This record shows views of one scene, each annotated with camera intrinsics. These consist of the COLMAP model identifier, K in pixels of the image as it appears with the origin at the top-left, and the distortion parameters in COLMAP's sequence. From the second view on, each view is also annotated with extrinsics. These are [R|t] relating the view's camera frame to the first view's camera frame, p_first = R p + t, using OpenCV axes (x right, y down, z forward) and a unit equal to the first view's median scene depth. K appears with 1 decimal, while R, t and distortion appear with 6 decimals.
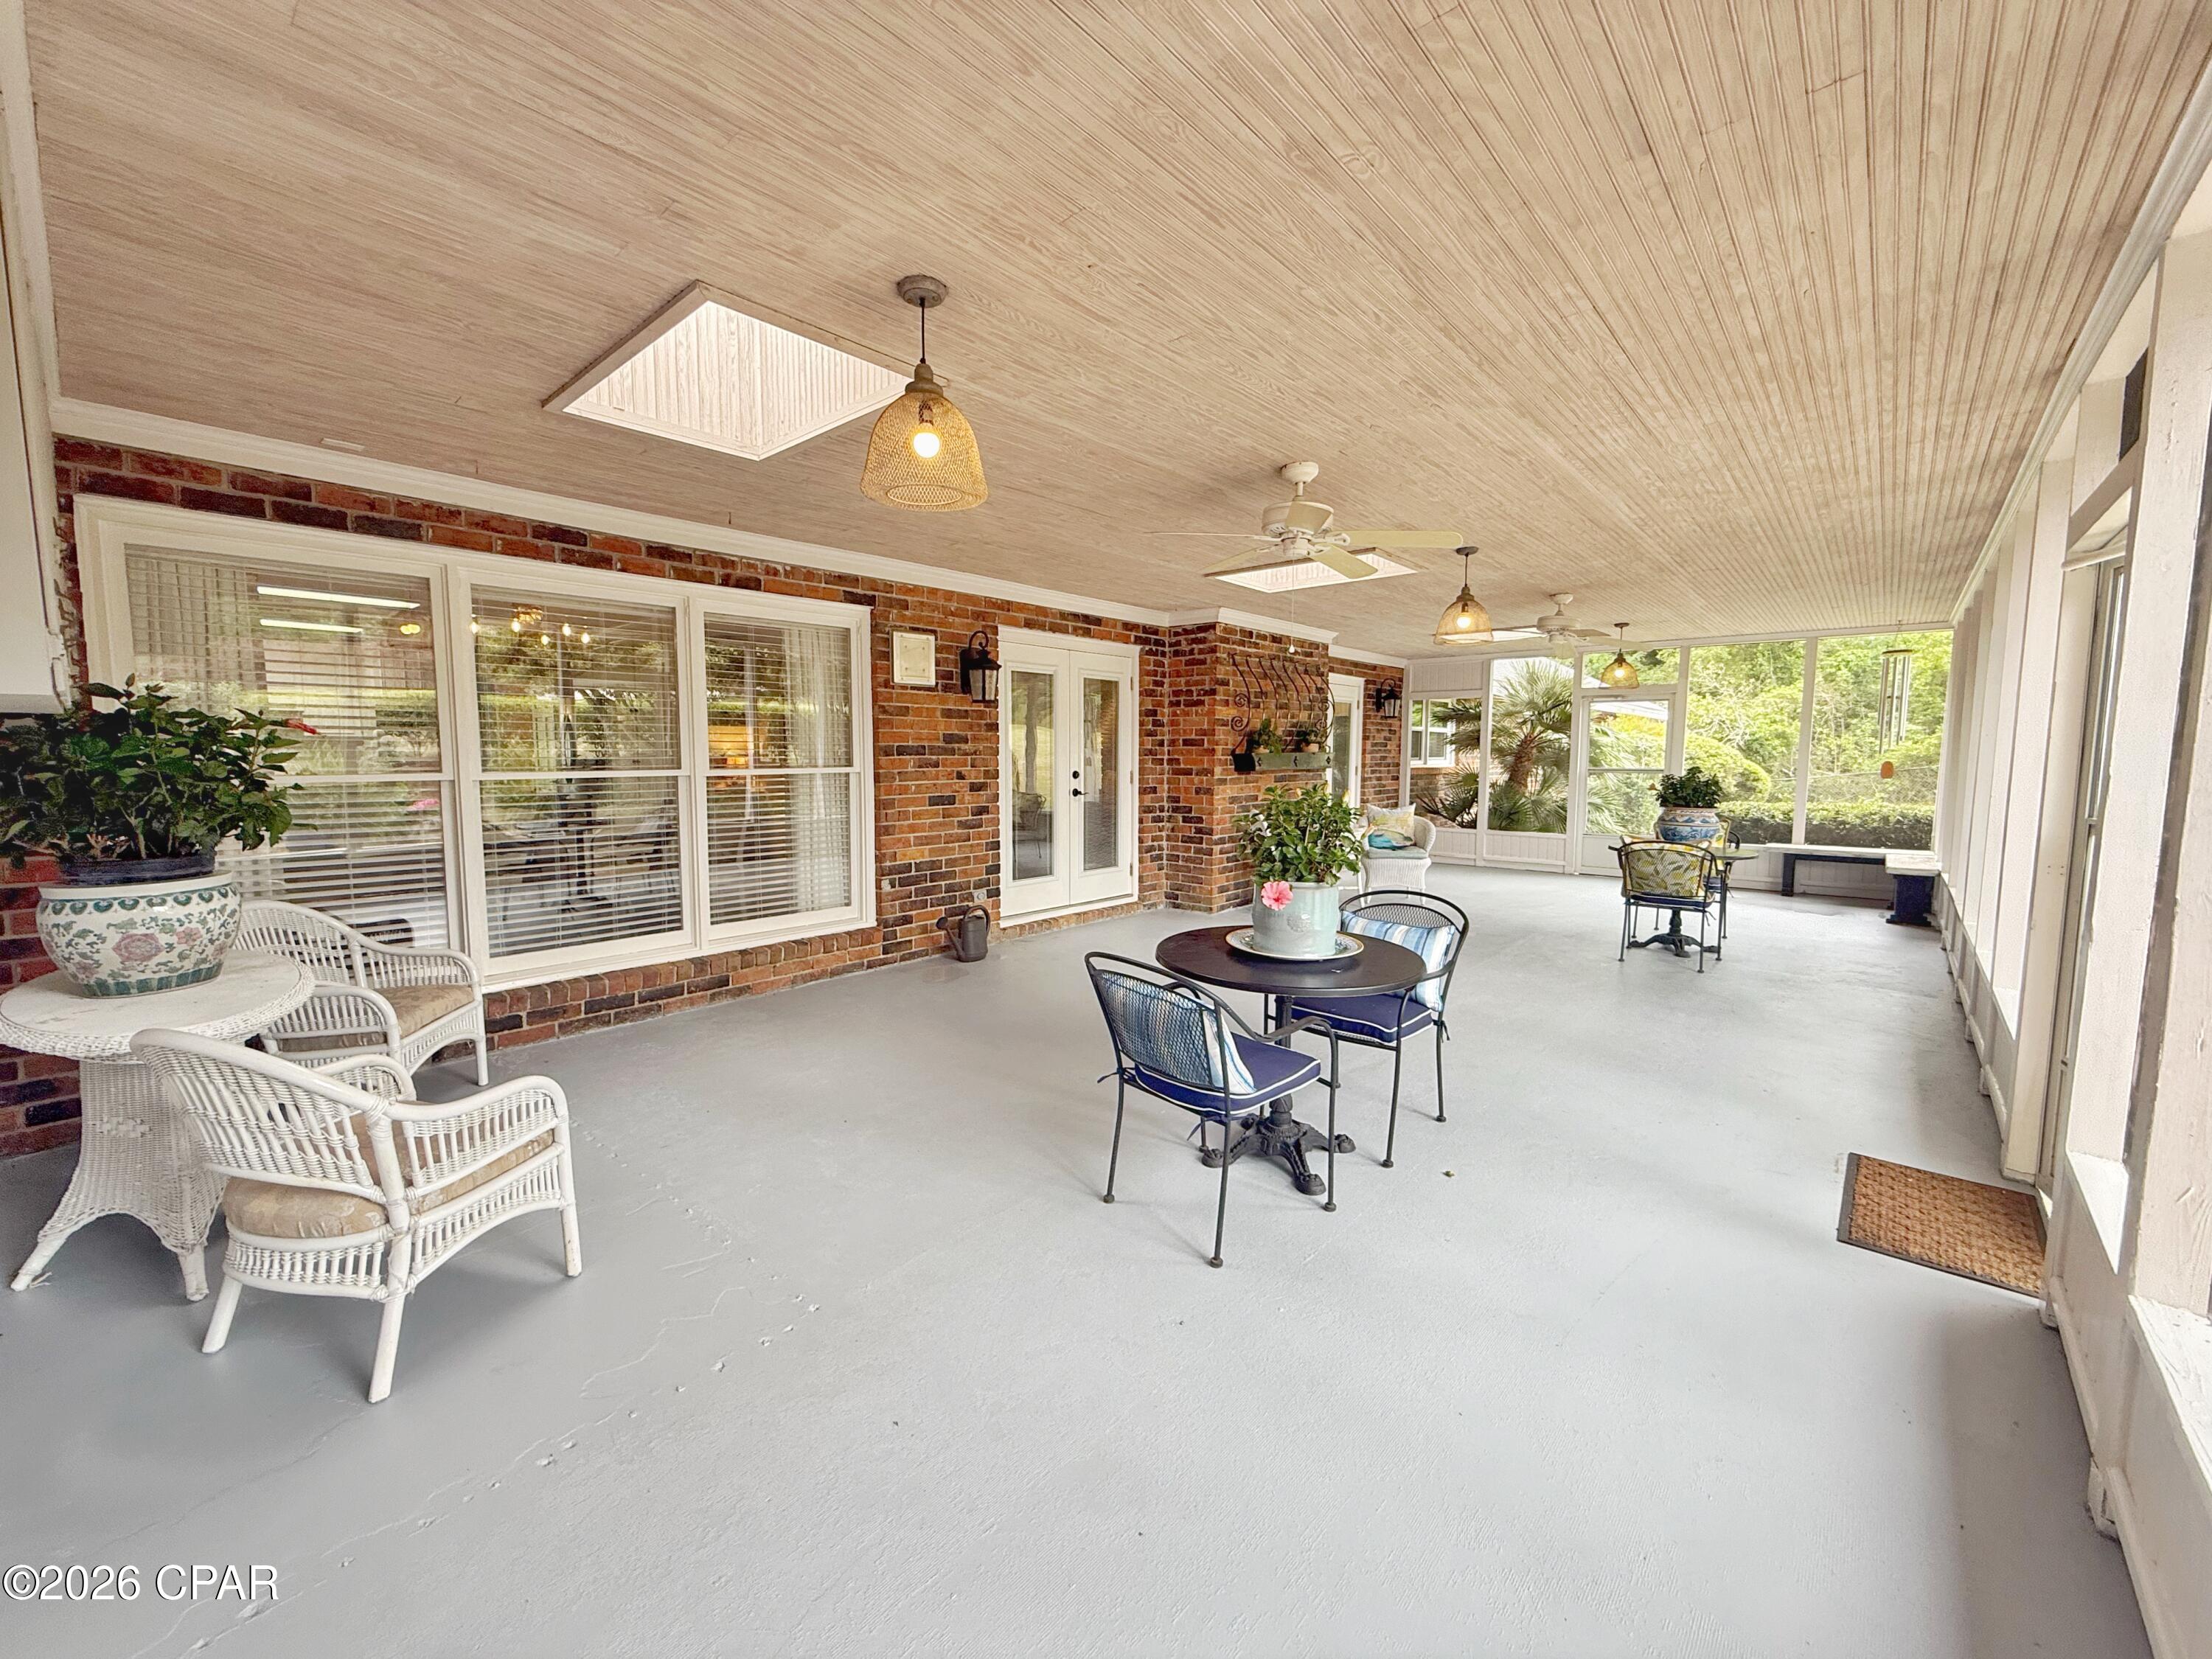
lens RADIAL K [[881.4, 0, 1099.6], [0, 881.4, 826.9], [0, 0, 1]] dist [0.000392, -0.000241]
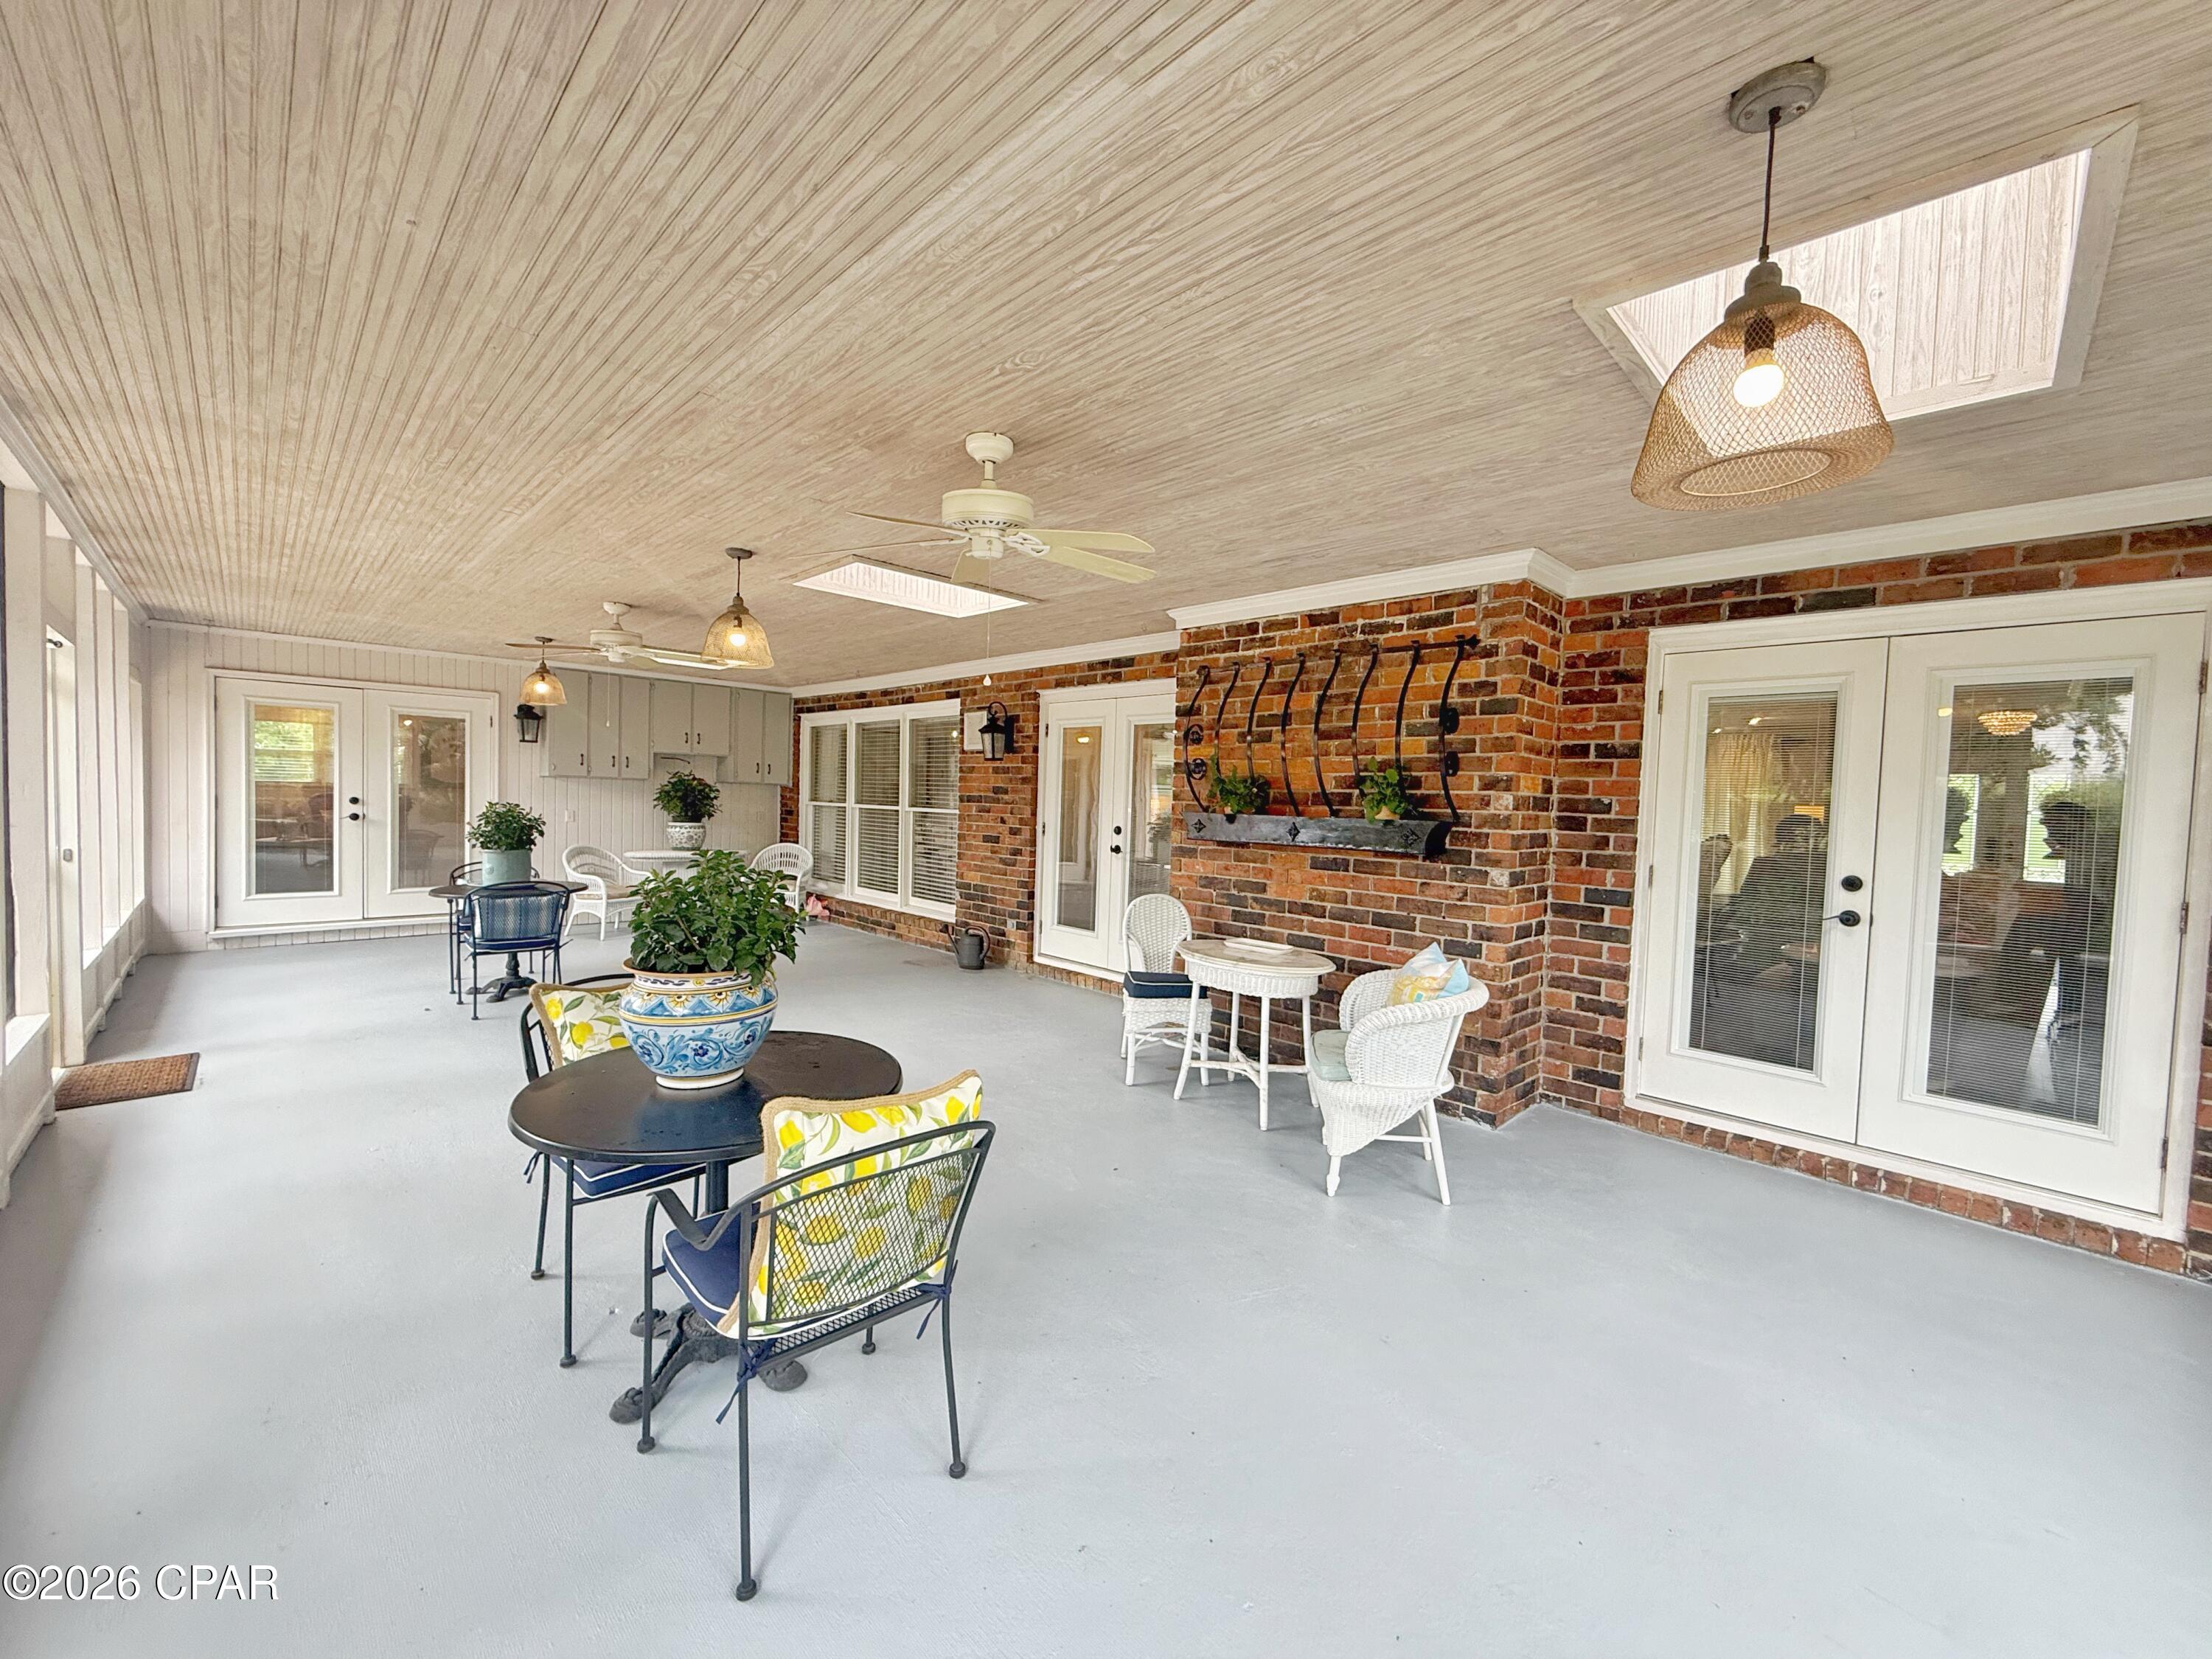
lens RADIAL K [[881.4, 0, 1098.8], [0, 881.4, 825.0], [0, 0, 1]] dist [0.000392, -0.000241]
pose [[-0.073744, 0.028133, -0.996880, 1.060477], [-0.117057, 0.992448, 0.036667, -0.113921], [0.990384, 0.119395, -0.069894, 1.234092]]
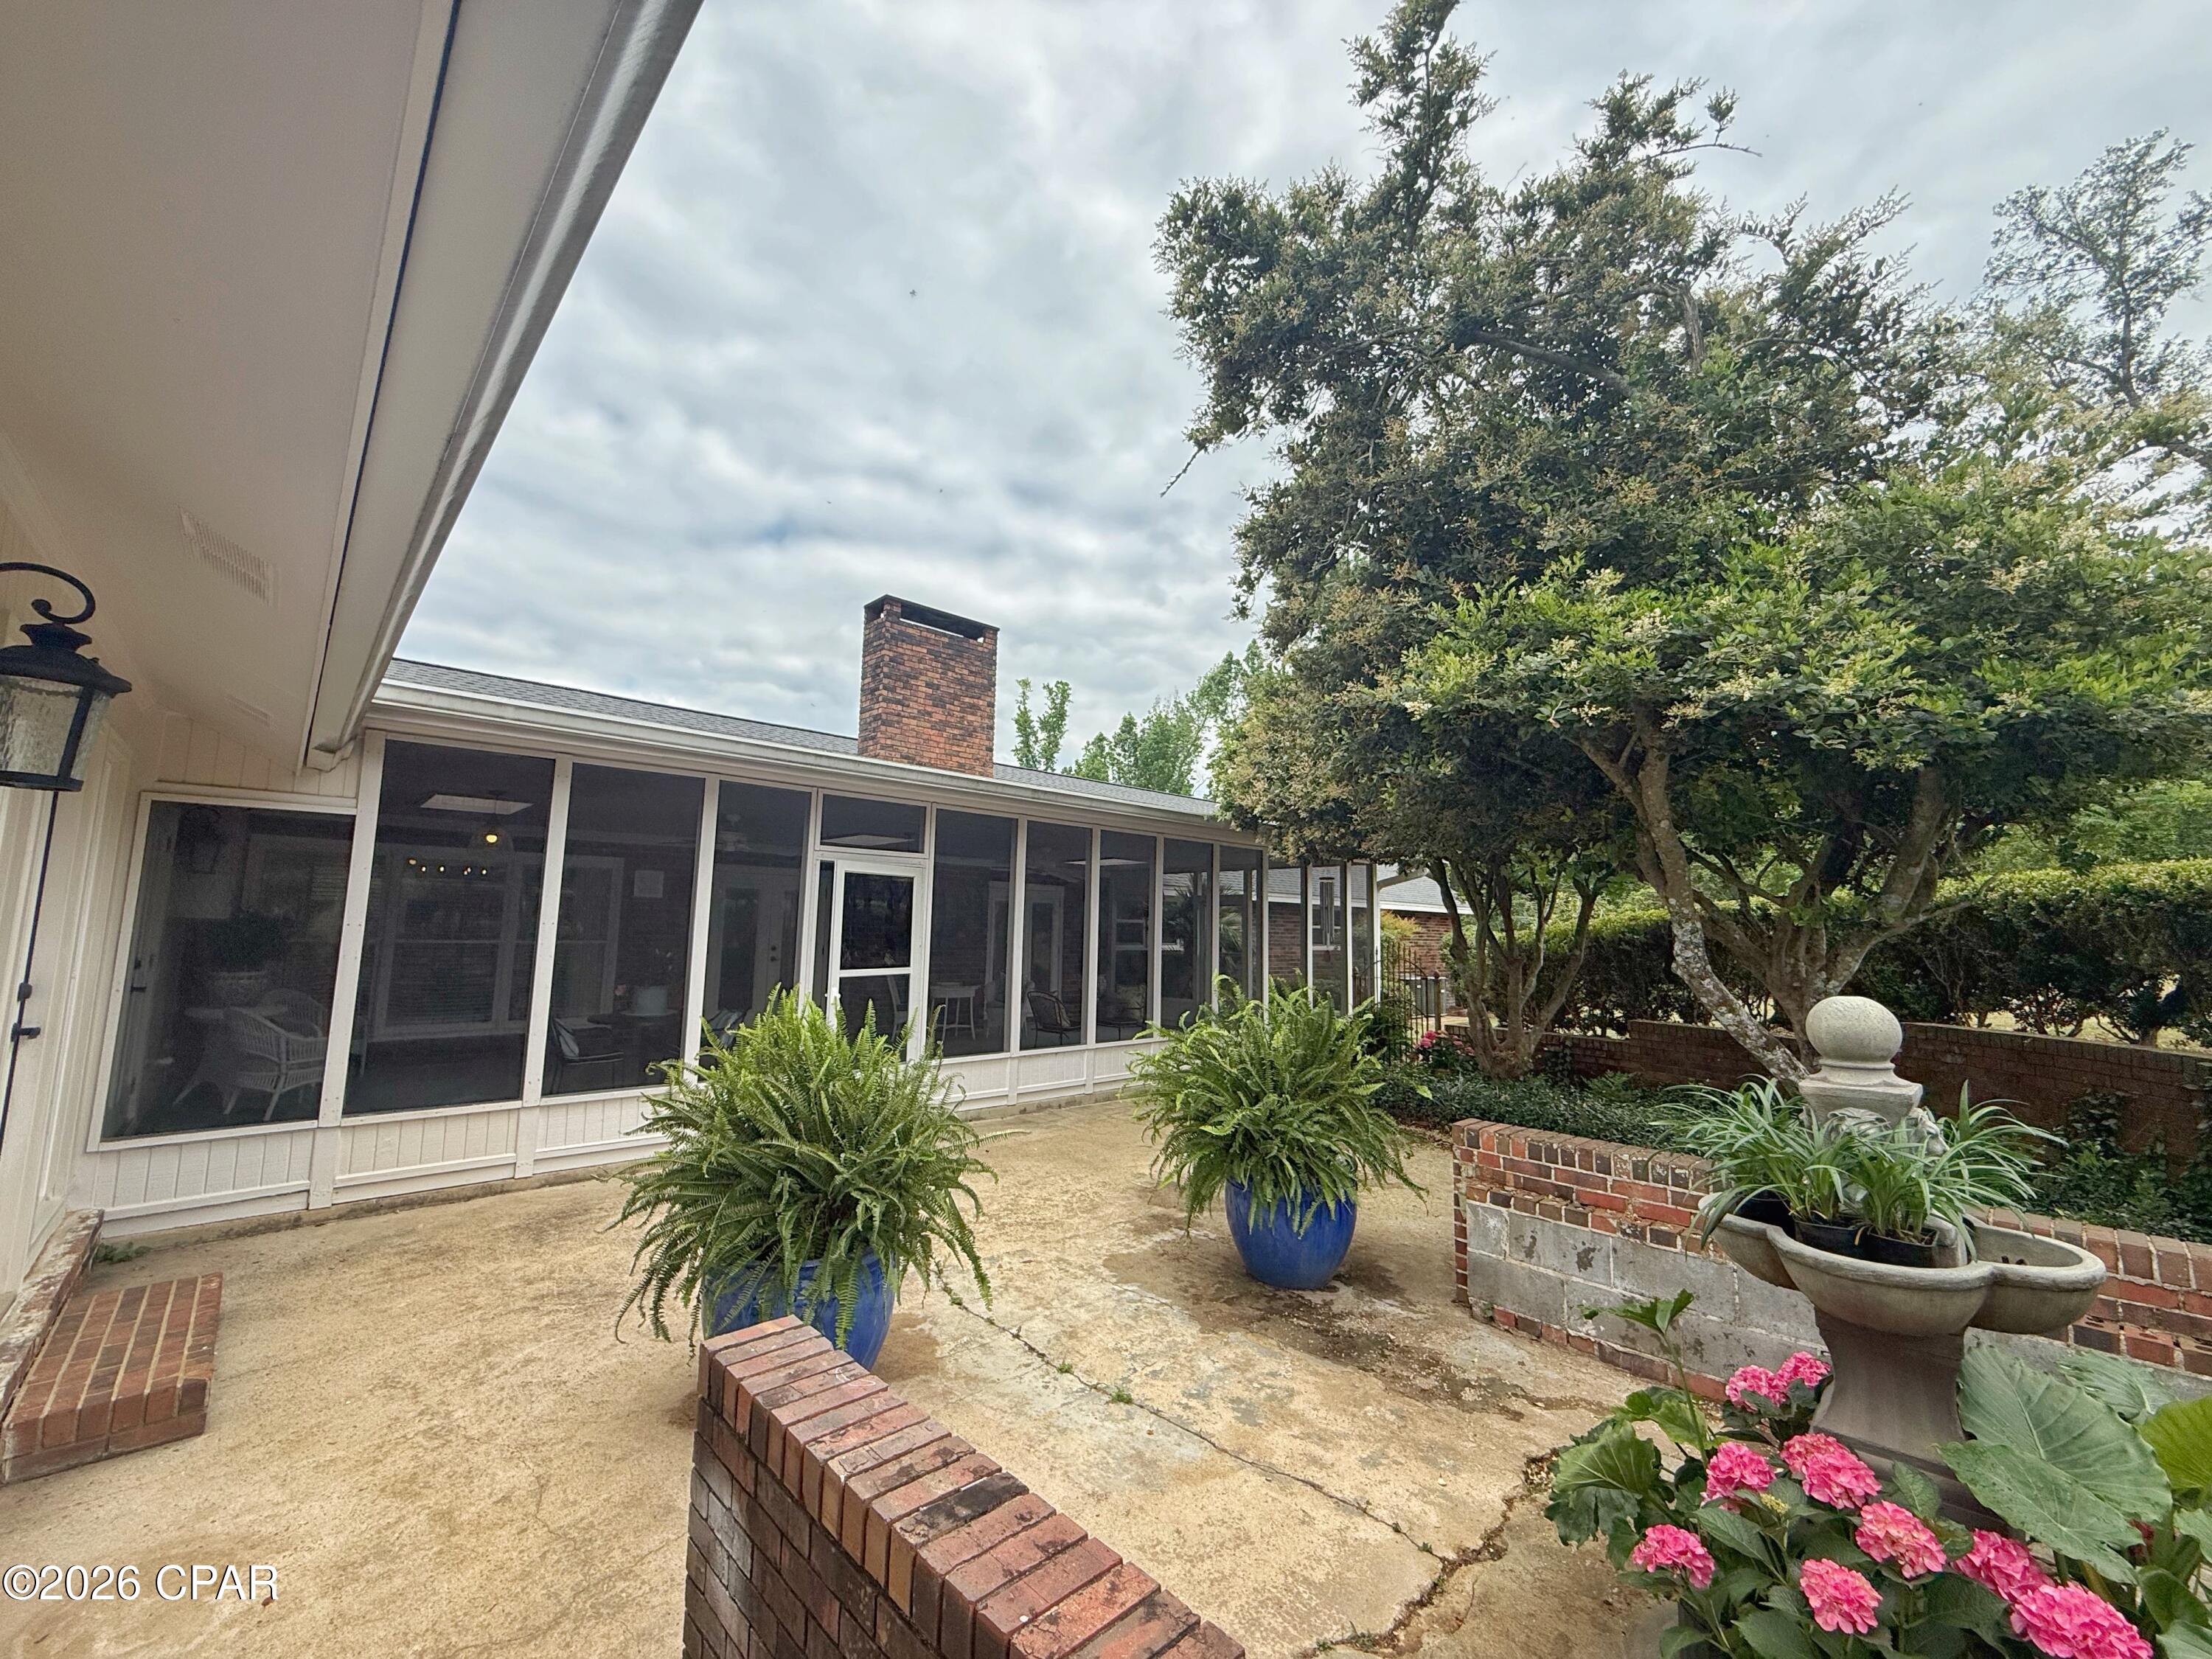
lens RADIAL K [[881.4, 0, 1105.6], [0, 881.4, 830.5], [0, 0, 1]] dist [0.000392, -0.000241]
pose [[0.996173, 0.002612, -0.087369, 0.886120], [-0.020537, 0.978566, -0.204907, 0.060611], [0.084961, 0.205917, 0.974874, -0.746960]]
